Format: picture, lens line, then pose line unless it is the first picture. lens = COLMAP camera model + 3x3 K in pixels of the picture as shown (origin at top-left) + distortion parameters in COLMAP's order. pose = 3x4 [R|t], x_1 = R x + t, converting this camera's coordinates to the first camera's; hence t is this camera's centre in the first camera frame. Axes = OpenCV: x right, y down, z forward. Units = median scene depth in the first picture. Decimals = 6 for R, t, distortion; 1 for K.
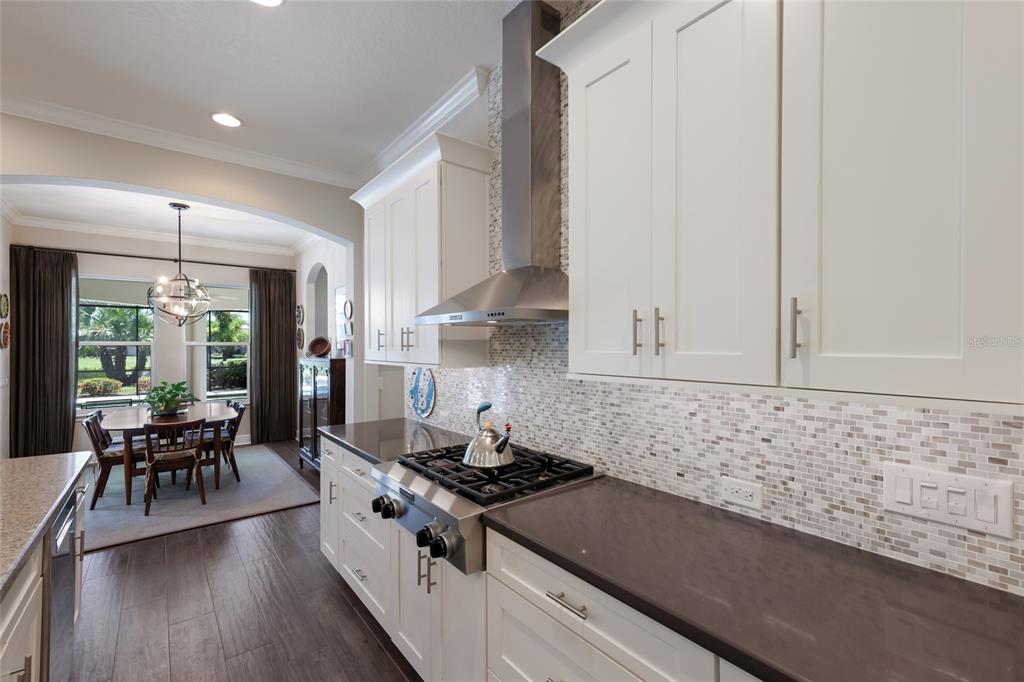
lens RADIAL K [[442.5, 0, 510.5], [0, 442.5, 344.9], [0, 0, 1]] dist [0.003821, 0.000315]
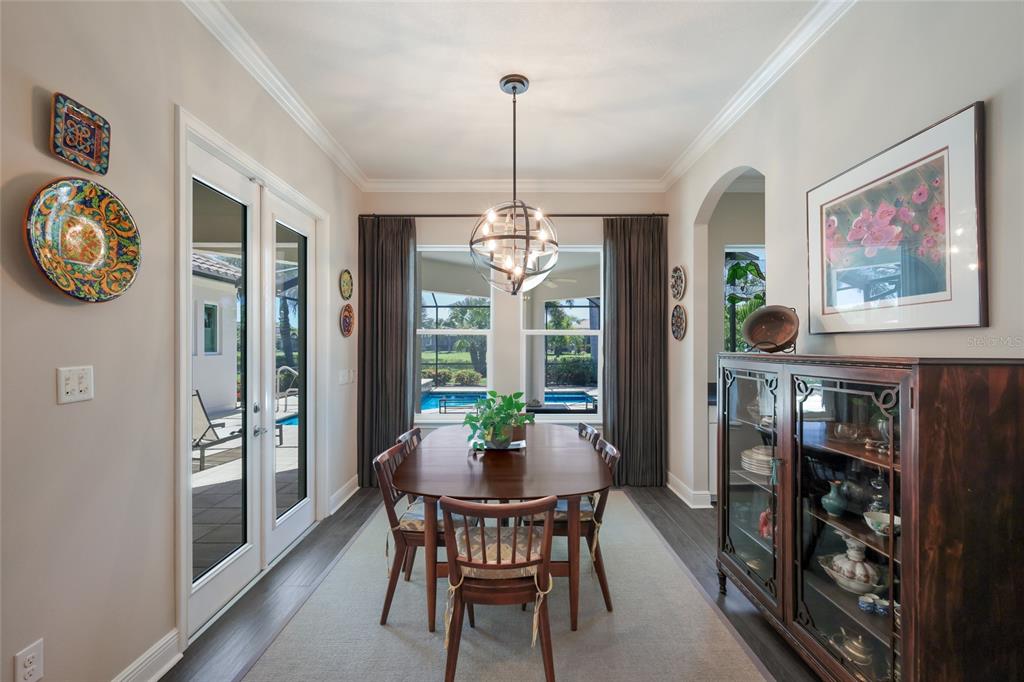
lens RADIAL K [[442.5, 0, 510.5], [0, 442.5, 344.9], [0, 0, 1]] dist [0.003821, 0.000315]
pose [[0.781641, 0.004129, -0.623715, -0.280503], [-0.003025, 0.999991, 0.002829, 0.014464], [0.623722, -0.000325, 0.781646, 0.393107]]
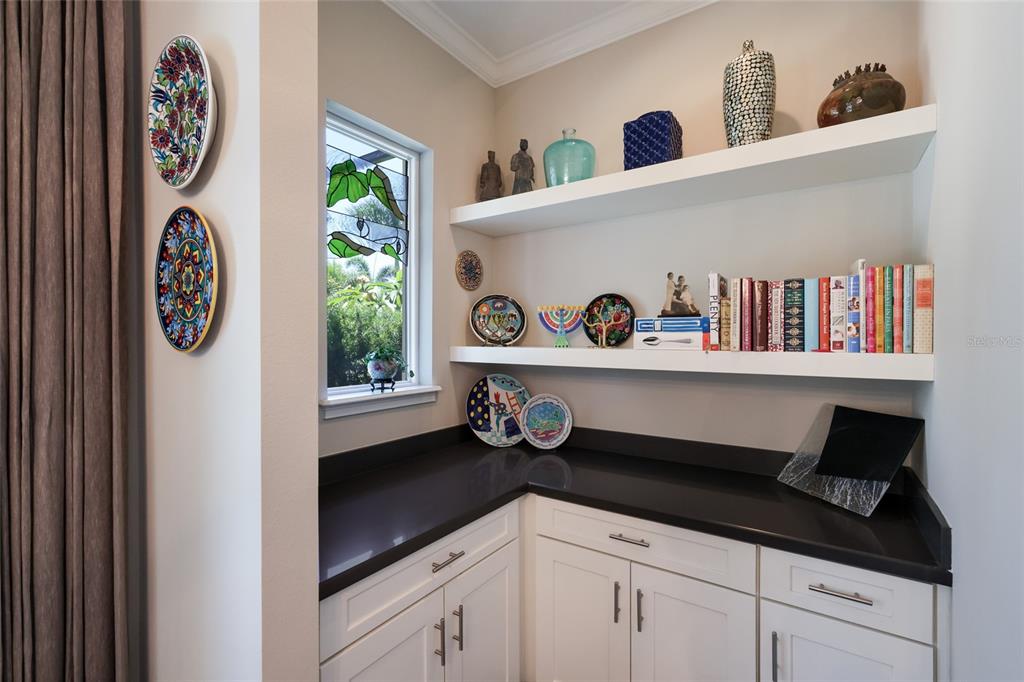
lens RADIAL K [[461.7, 0, 506.2], [0, 461.7, 343.1], [0, 0, 1]] dist [-0.000494, -0.000113]
pose [[0.956092, 0.006528, 0.292995, -0.423269], [-0.006775, 0.999977, -0.000172, 0.005055], [-0.292989, -0.001820, 0.956114, 0.835253]]
